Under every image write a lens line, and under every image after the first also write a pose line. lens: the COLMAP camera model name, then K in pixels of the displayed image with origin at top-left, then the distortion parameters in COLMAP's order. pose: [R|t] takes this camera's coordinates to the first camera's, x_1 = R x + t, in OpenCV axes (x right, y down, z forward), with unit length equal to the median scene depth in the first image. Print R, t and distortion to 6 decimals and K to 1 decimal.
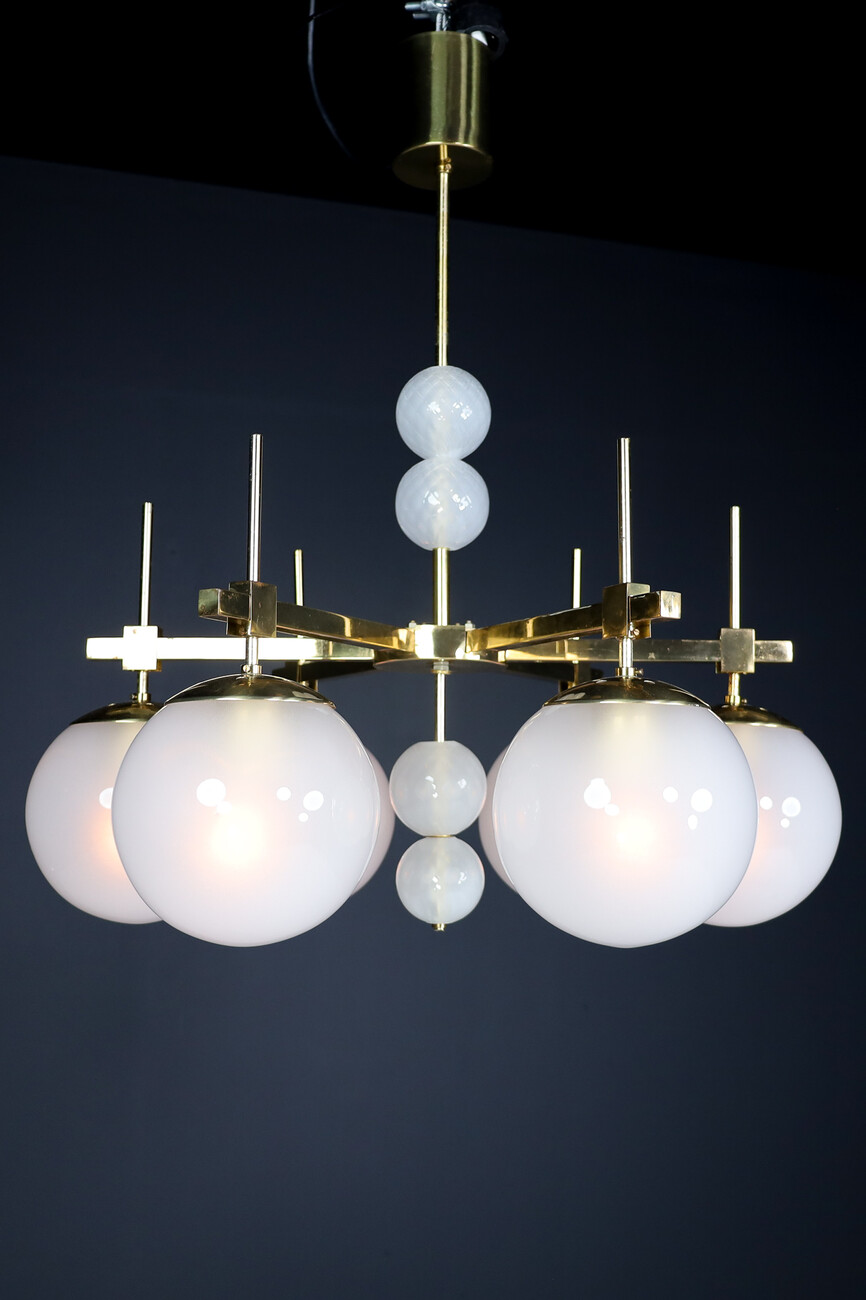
lens RADIAL K [[1386.3, 0, 451.9], [0, 1386.3, 684.0], [0, 0, 1]] dist [-0.000859, 0.000000]
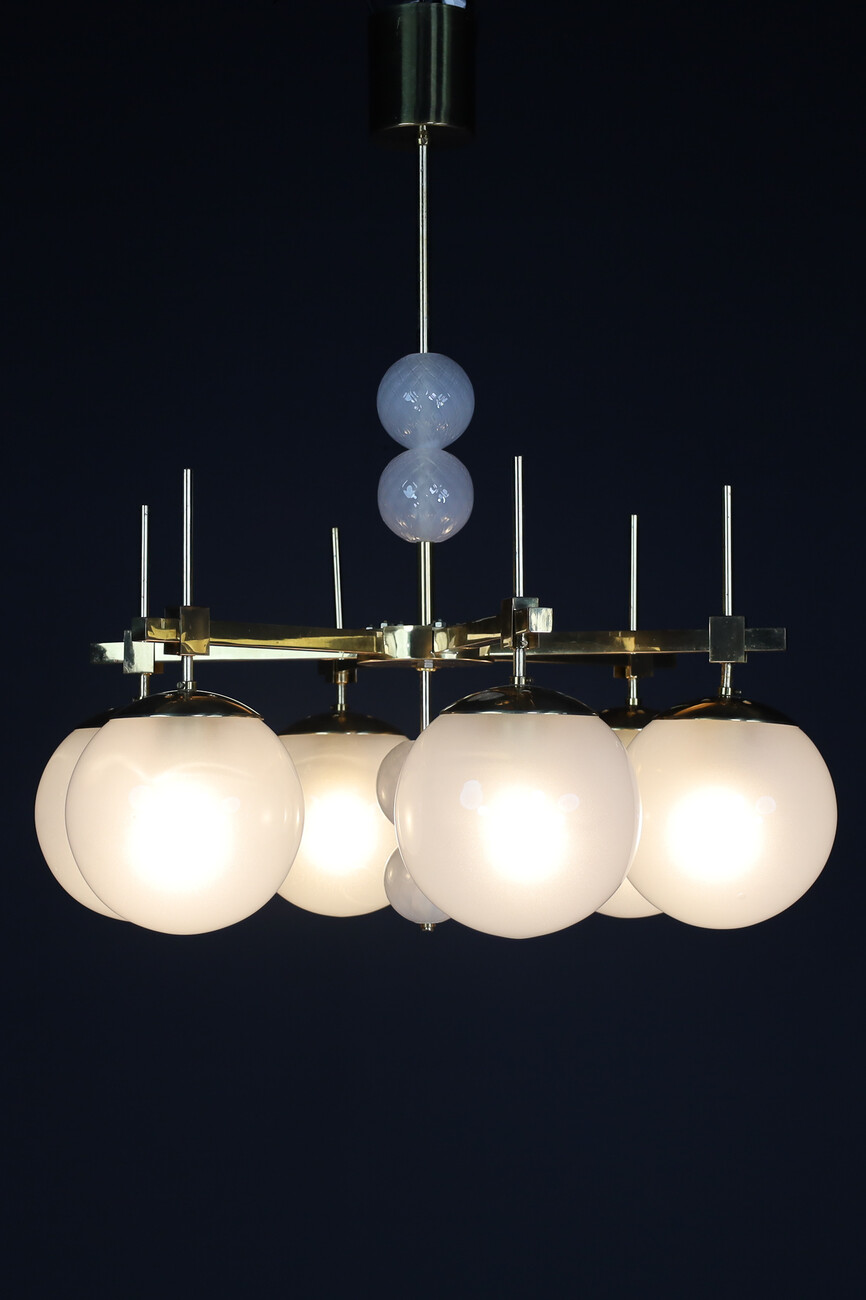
lens RADIAL K [[2607.7, 0, 431.5], [0, 2607.7, 648.2], [0, 0, 1]] dist [-0.072867, 0.000000]
pose [[0.962143, -0.023094, -0.271565, 0.498522], [0.032657, 0.998994, 0.030749, -0.080045], [0.270582, -0.038453, 0.961929, -0.772902]]
